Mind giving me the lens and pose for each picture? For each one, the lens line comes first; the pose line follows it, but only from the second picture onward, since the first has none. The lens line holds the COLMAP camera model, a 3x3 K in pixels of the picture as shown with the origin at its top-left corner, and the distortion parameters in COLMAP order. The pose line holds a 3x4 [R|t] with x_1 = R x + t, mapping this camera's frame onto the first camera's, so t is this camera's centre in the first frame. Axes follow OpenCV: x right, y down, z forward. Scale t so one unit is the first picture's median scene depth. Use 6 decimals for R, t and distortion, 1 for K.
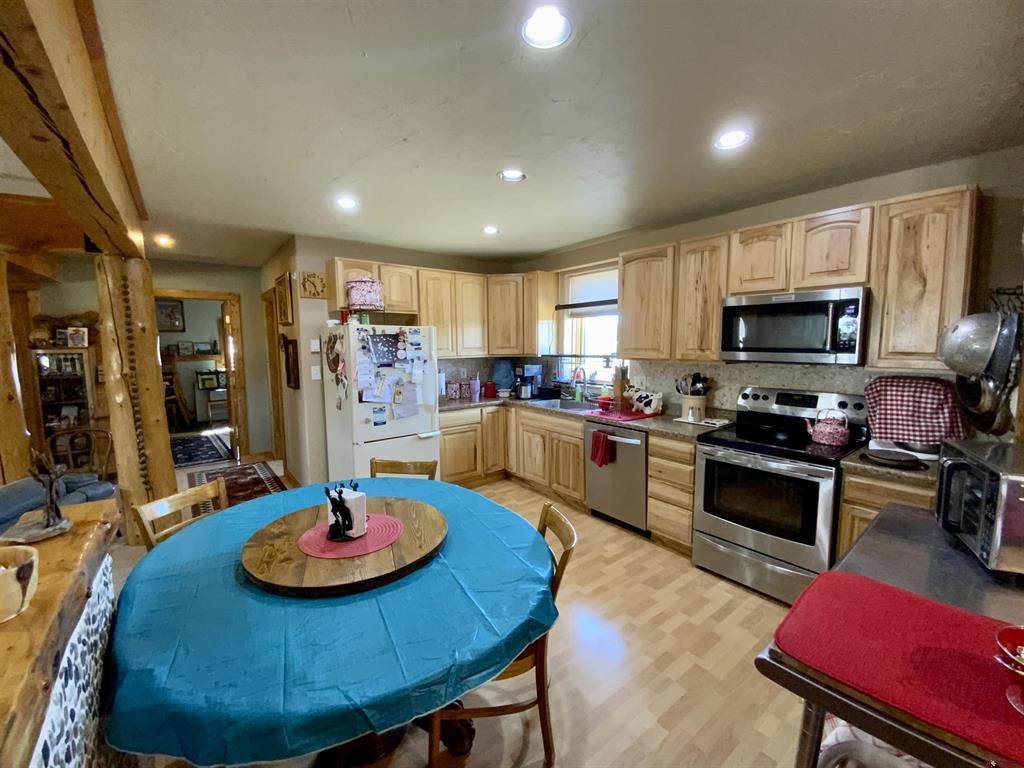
lens RADIAL K [[417.7, 0, 516.5], [0, 417.7, 385.1], [0, 0, 1]] dist [0.053437, -0.037629]
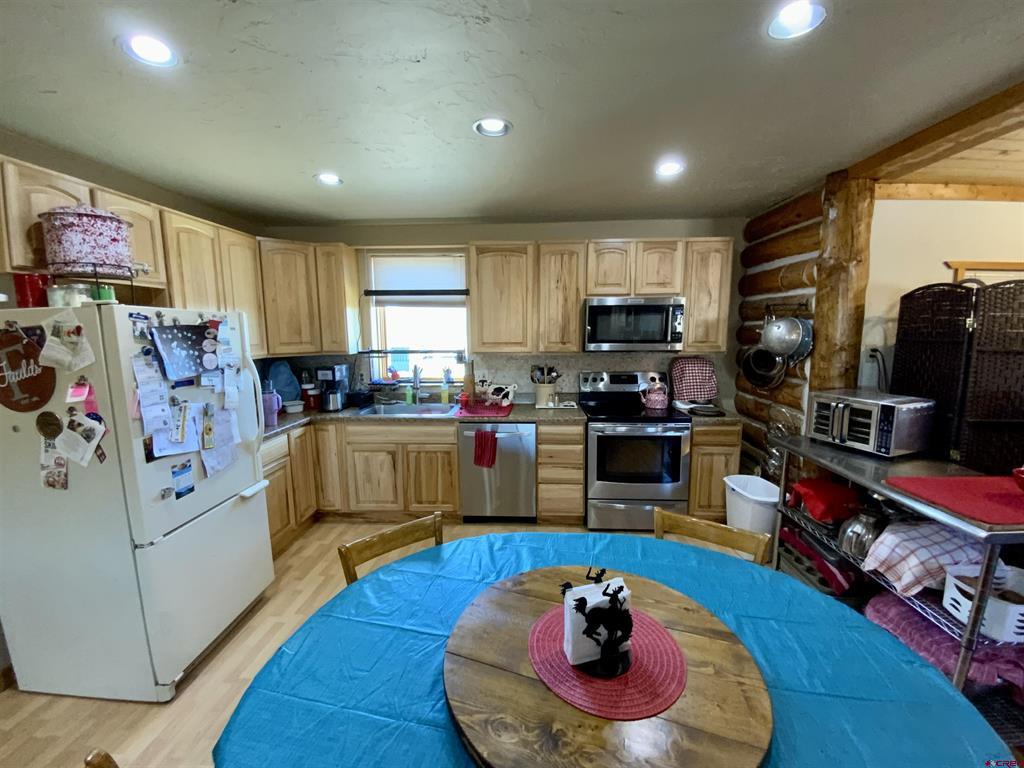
lens RADIAL K [[417.7, 0, 516.5], [0, 417.7, 385.1], [0, 0, 1]] dist [0.053437, -0.037629]
pose [[0.653649, -0.099134, 0.750277, -0.430505], [0.082059, 0.994822, 0.059956, -0.041273], [-0.752336, 0.022377, 0.658400, 0.313011]]
